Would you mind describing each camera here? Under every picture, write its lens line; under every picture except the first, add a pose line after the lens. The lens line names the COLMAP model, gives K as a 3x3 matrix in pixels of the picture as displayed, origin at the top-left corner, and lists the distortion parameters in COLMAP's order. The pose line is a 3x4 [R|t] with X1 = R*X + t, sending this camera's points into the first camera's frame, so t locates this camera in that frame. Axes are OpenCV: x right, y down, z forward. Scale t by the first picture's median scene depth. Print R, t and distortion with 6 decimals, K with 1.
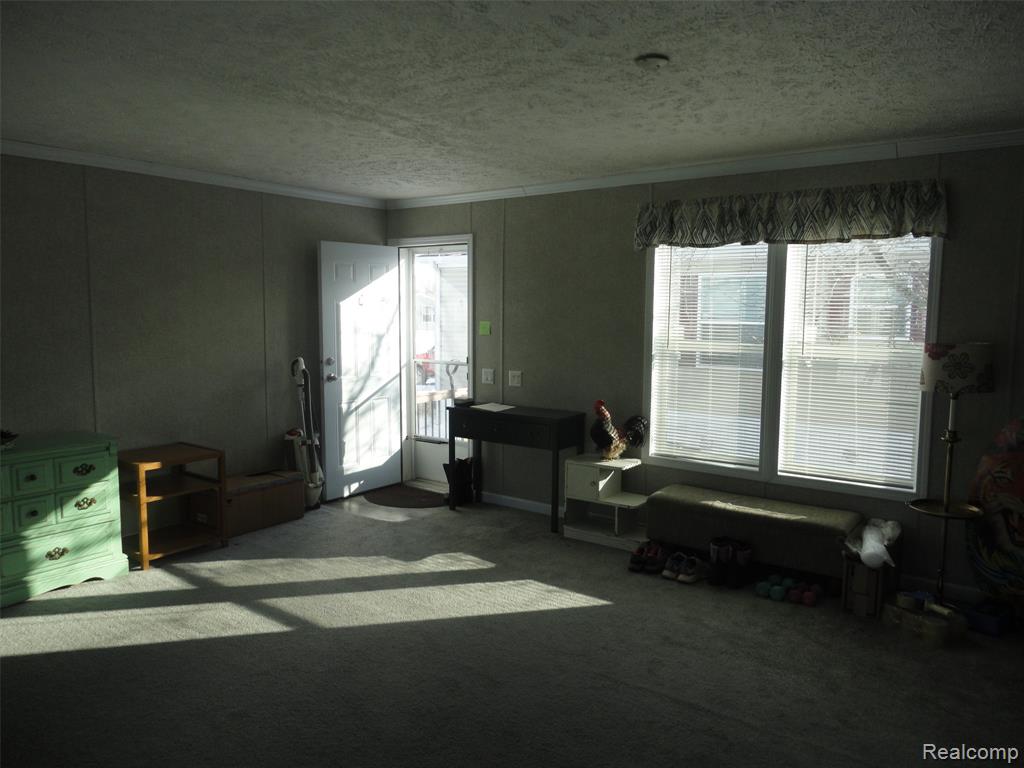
lens RADIAL K [[735.2, 0, 514.7], [0, 735.2, 382.3], [0, 0, 1]] dist [-0.008262, 0.005544]
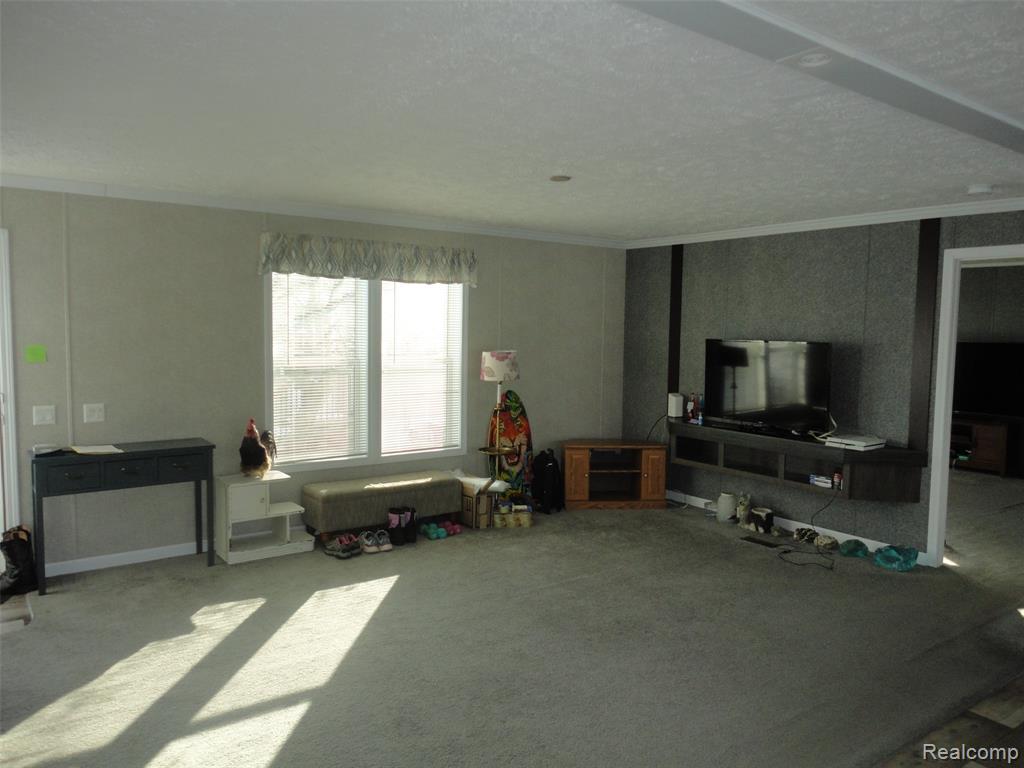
lens RADIAL K [[735.2, 0, 514.7], [0, 735.2, 382.3], [0, 0, 1]] dist [-0.008262, 0.005544]
pose [[0.301636, -0.074428, 0.950514, -0.816122], [0.083493, 0.995180, 0.051430, -0.053772], [-0.949760, 0.063848, 0.306397, 0.374408]]
